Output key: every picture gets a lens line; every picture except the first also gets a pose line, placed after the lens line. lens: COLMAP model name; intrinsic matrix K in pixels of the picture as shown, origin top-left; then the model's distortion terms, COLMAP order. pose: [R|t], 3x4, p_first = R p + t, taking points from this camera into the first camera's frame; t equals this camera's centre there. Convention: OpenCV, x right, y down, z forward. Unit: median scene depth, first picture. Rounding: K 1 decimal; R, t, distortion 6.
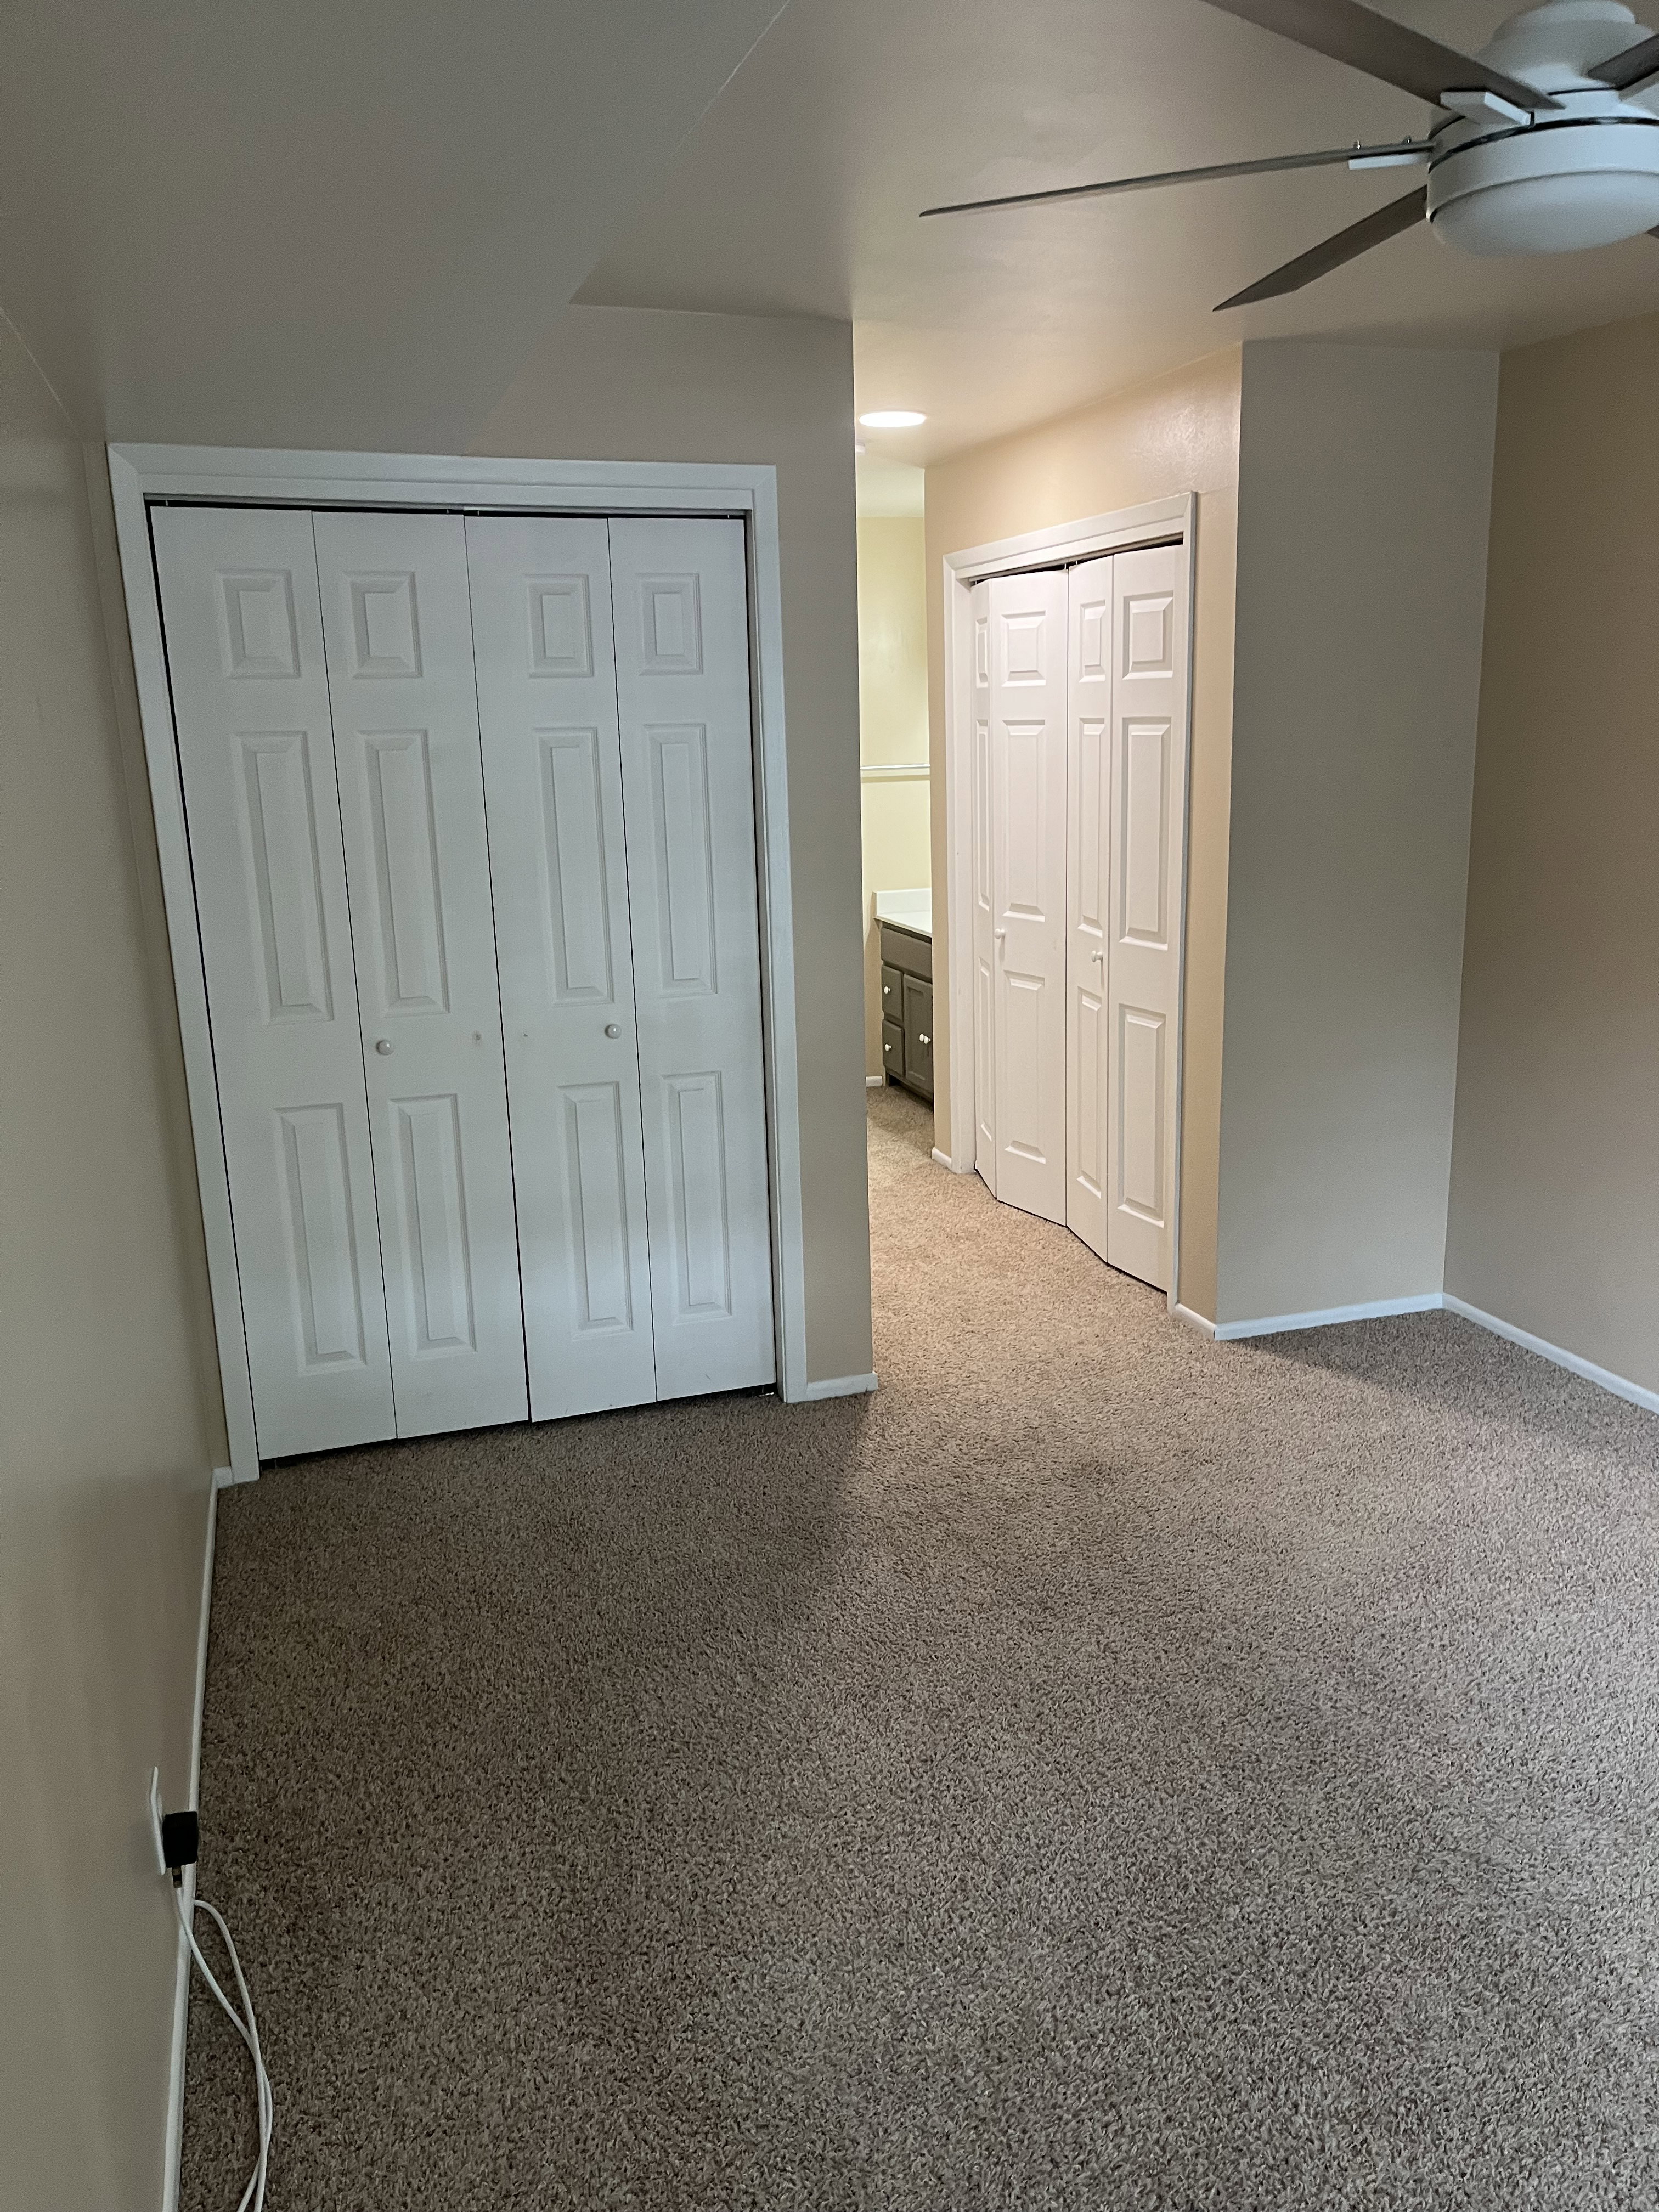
lens RADIAL K [[1680.6, 0, 829.5], [0, 1680.6, 1106.0], [0, 0, 1]] dist [0.032425, -0.085433]
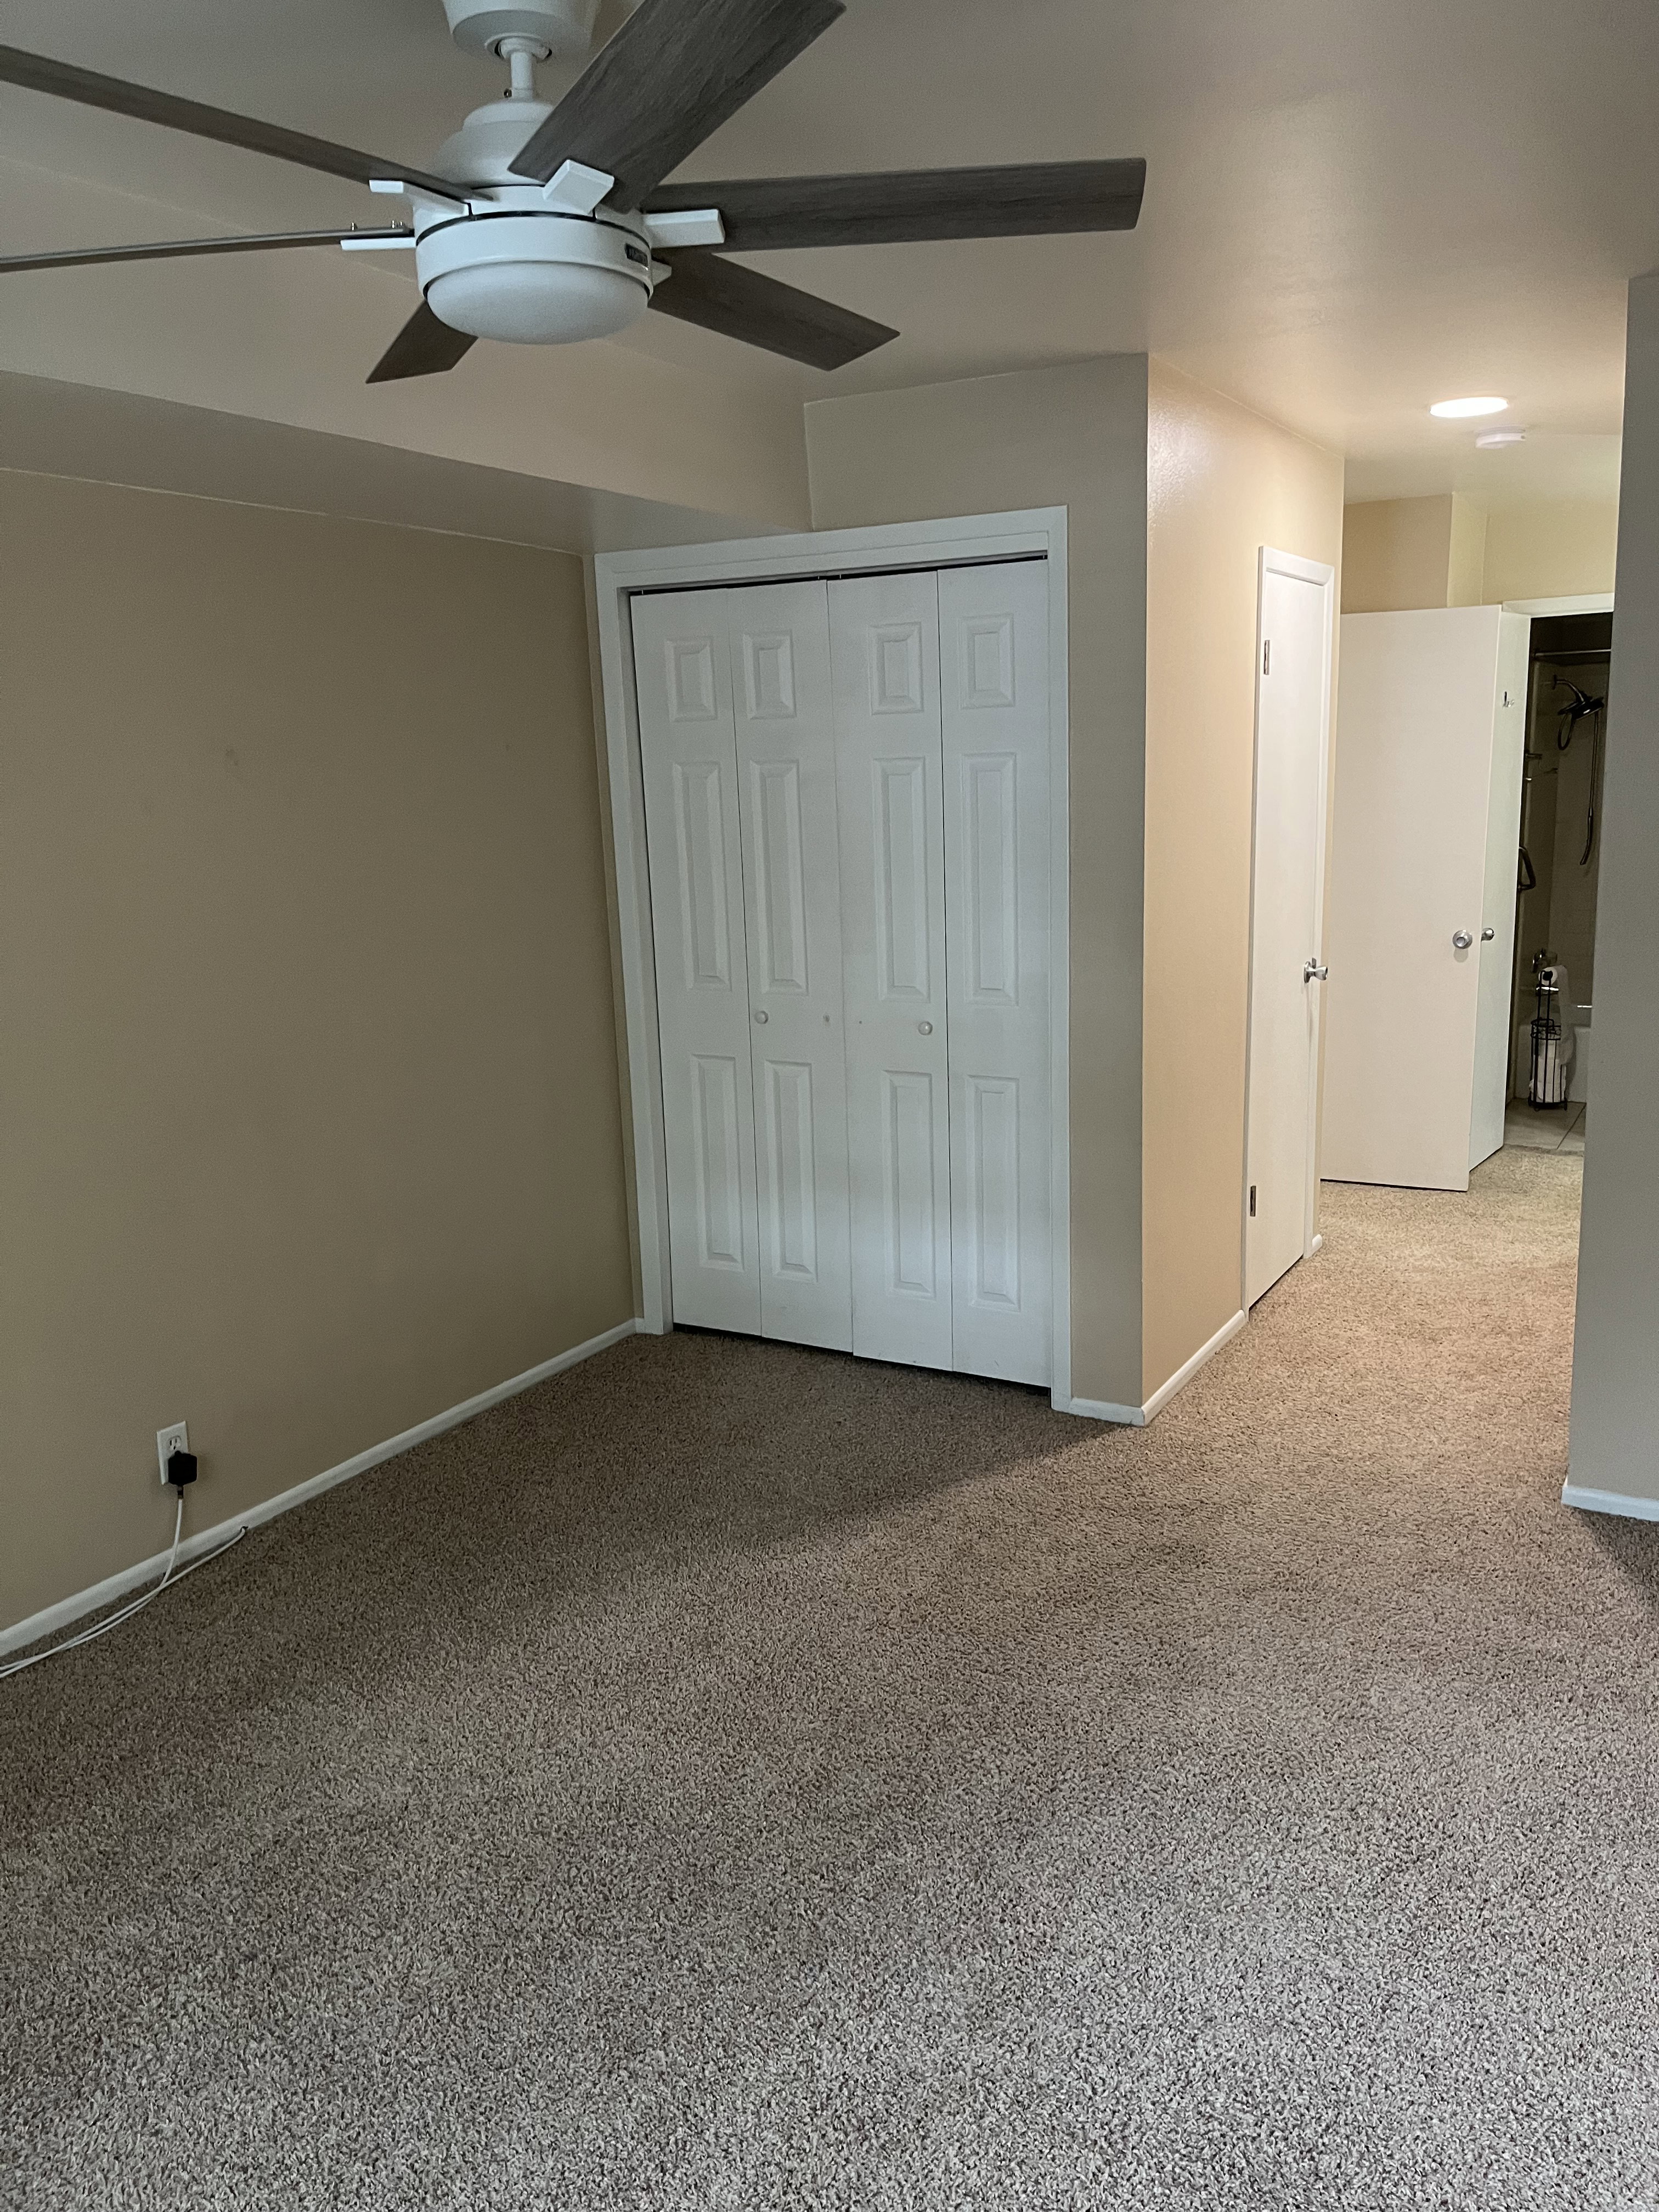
lens RADIAL K [[1652.4, 0, 829.5], [0, 1652.4, 1106.0], [0, 0, 1]] dist [0.008139, -0.003410]
pose [[0.659815, 0.153377, -0.735608, 0.656290], [-0.154134, 0.985757, 0.067281, -0.058462], [0.735450, 0.068989, 0.674058, 0.221120]]
